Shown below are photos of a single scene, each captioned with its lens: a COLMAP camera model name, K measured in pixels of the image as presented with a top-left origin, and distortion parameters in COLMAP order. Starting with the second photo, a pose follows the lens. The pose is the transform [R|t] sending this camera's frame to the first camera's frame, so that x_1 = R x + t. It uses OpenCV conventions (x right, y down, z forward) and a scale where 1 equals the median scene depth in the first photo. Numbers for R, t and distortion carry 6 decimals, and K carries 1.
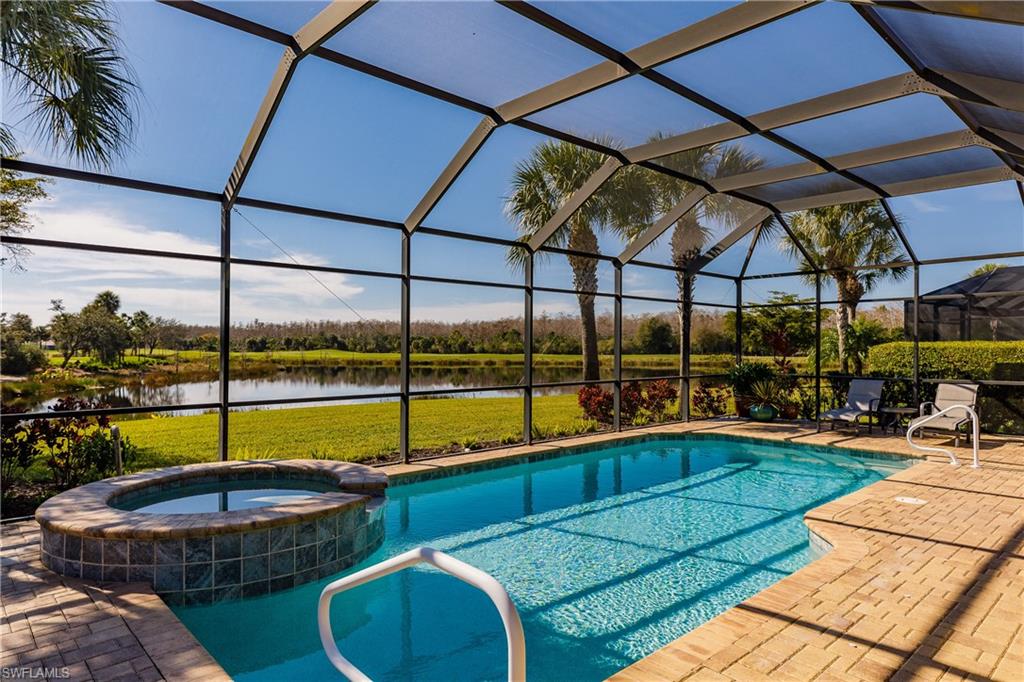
lens RADIAL K [[627.6, 0, 512.0], [0, 627.6, 341.0], [0, 0, 1]] dist [0.001200, 0.000040]
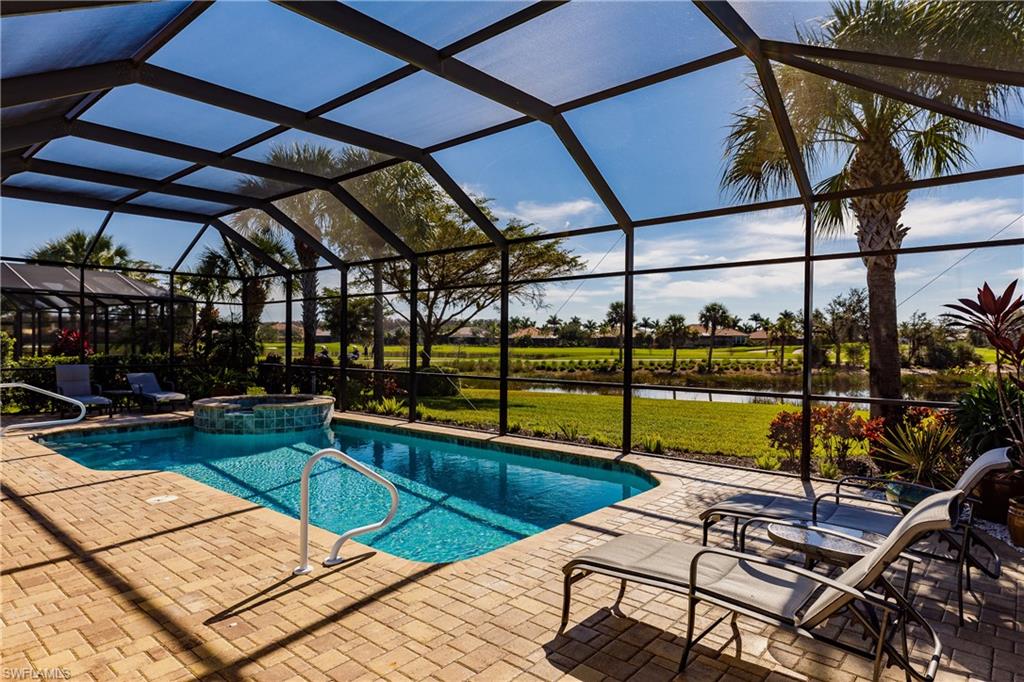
lens RADIAL K [[605.4, 0, 512.0], [0, 605.4, 341.0], [0, 0, 1]] dist [-0.005111, -0.000902]
pose [[0.095680, -0.001525, -0.995411, 0.589092], [0.005767, 0.999983, -0.000977, 0.005060], [0.995395, -0.005647, 0.095687, 0.515001]]
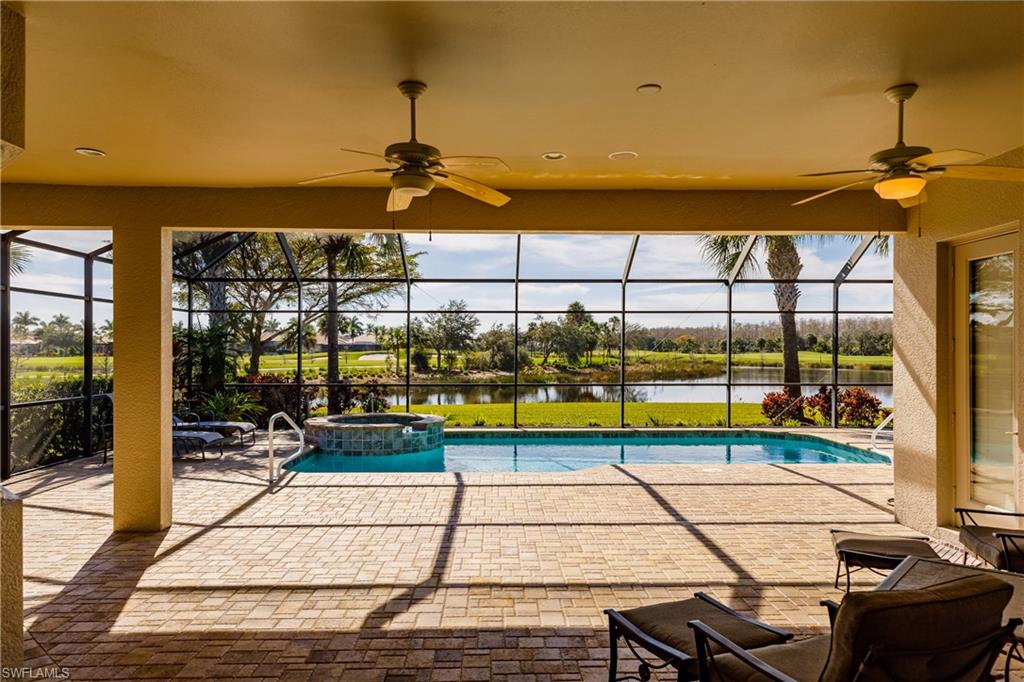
lens RADIAL K [[689.2, 0, 512.0], [0, 689.2, 341.0], [0, 0, 1]] dist [0.007459, 0.002870]
pose [[0.747281, -0.007762, -0.664463, 0.485146], [0.007605, 0.999966, -0.003128, -0.011845], [0.664464, -0.002716, 0.747315, -0.162137]]
